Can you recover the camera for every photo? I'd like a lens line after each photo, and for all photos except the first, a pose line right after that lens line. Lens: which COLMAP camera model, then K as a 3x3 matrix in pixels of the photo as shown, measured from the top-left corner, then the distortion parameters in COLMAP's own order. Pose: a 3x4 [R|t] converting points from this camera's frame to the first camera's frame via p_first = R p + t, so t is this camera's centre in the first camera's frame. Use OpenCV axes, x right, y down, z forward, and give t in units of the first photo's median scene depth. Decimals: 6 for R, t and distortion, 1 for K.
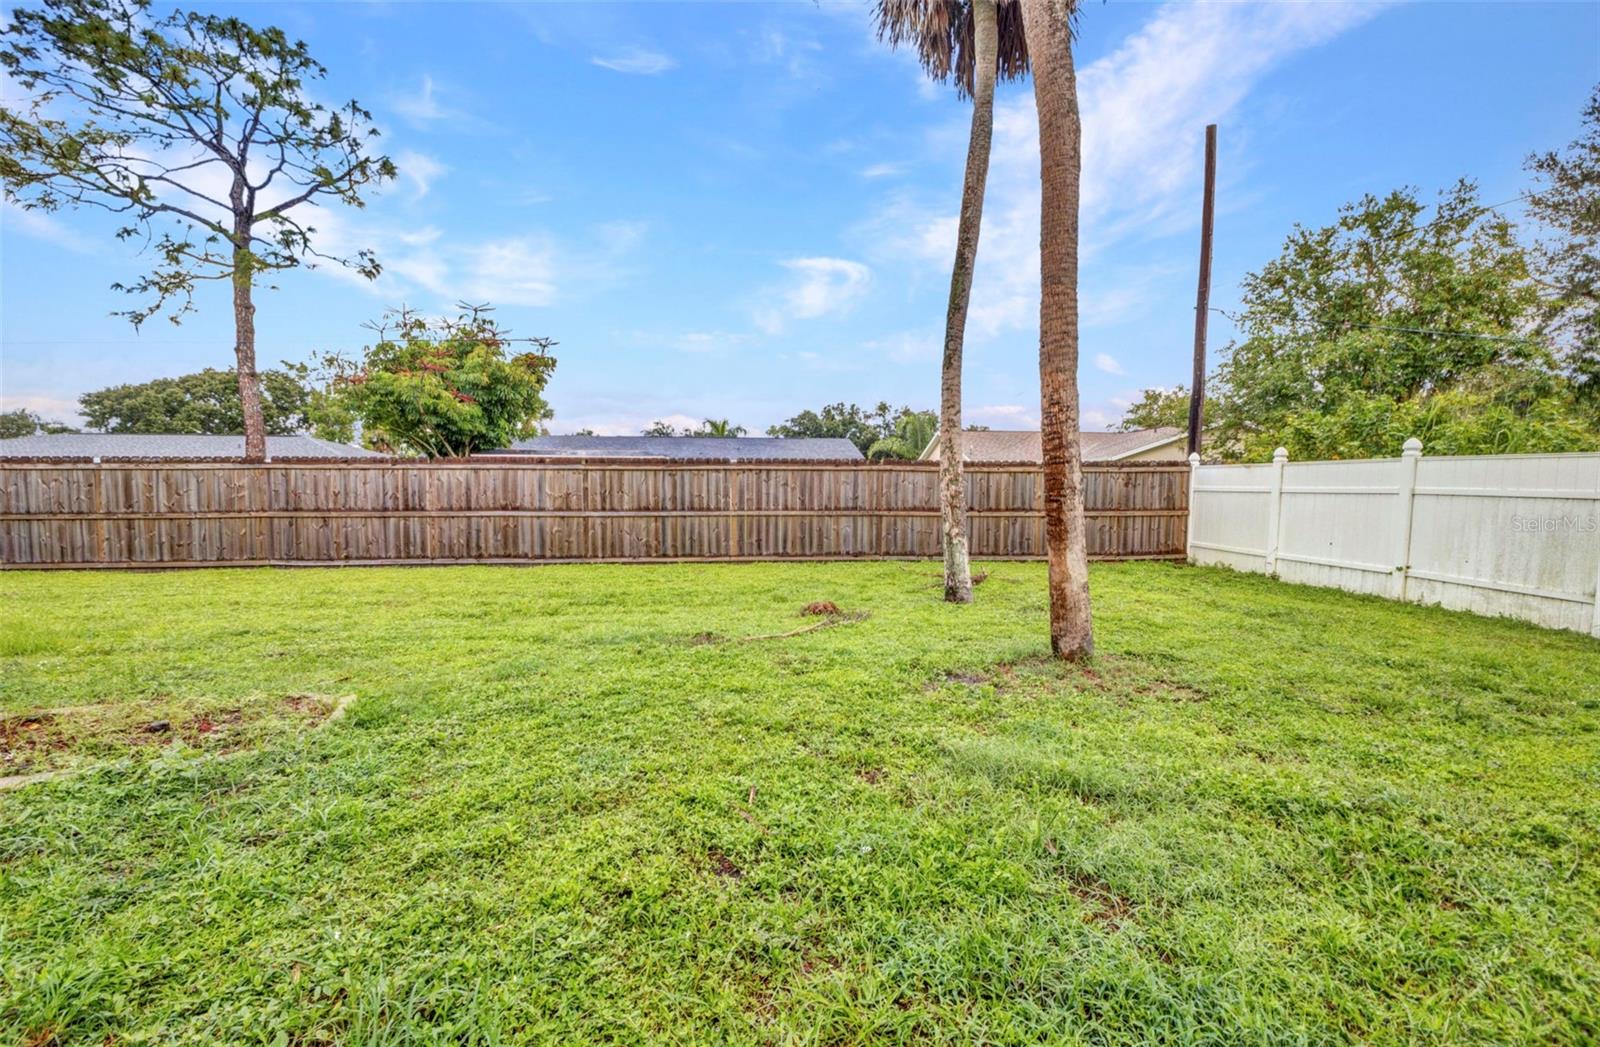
lens RADIAL K [[650.8, 0, 794.6], [0, 650.8, 520.4], [0, 0, 1]] dist [0.007028, 0.000200]
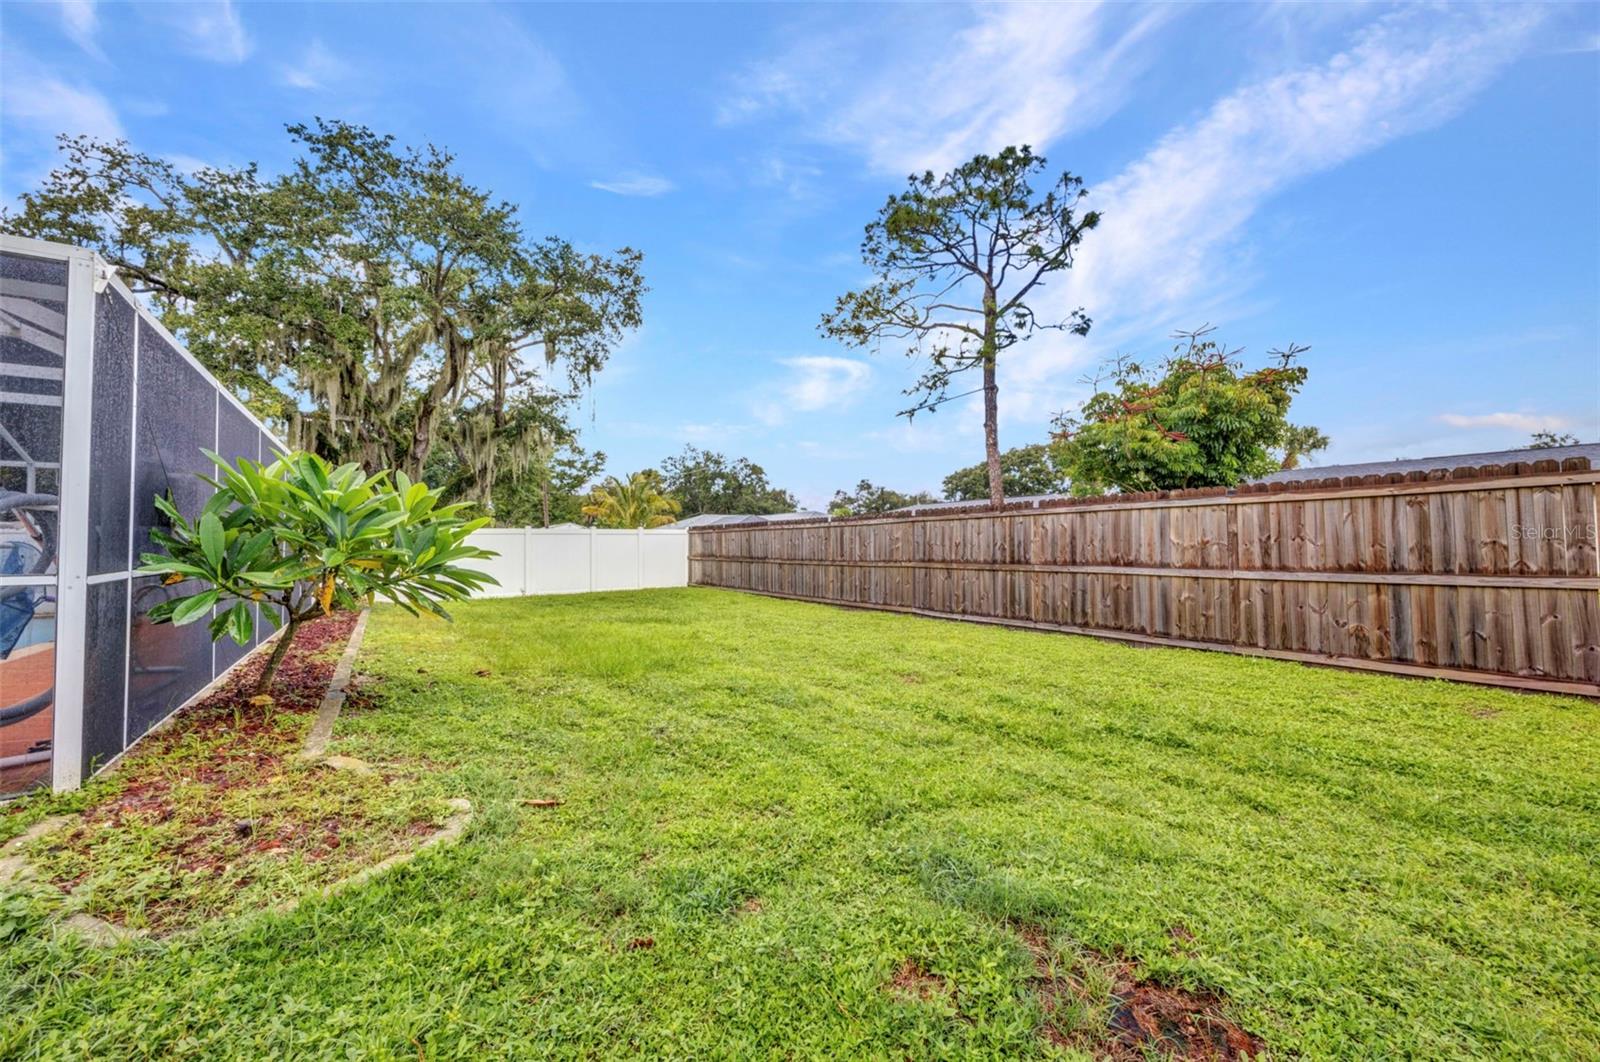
lens RADIAL K [[643.7, 0, 798.7], [0, 643.7, 525.2], [0, 0, 1]] dist [0.013797, -0.004321]
pose [[0.487666, -0.033542, -0.872385, 0.020012], [-0.027540, 0.998173, -0.053773, -0.011960], [0.872596, 0.050248, 0.485852, 0.327424]]
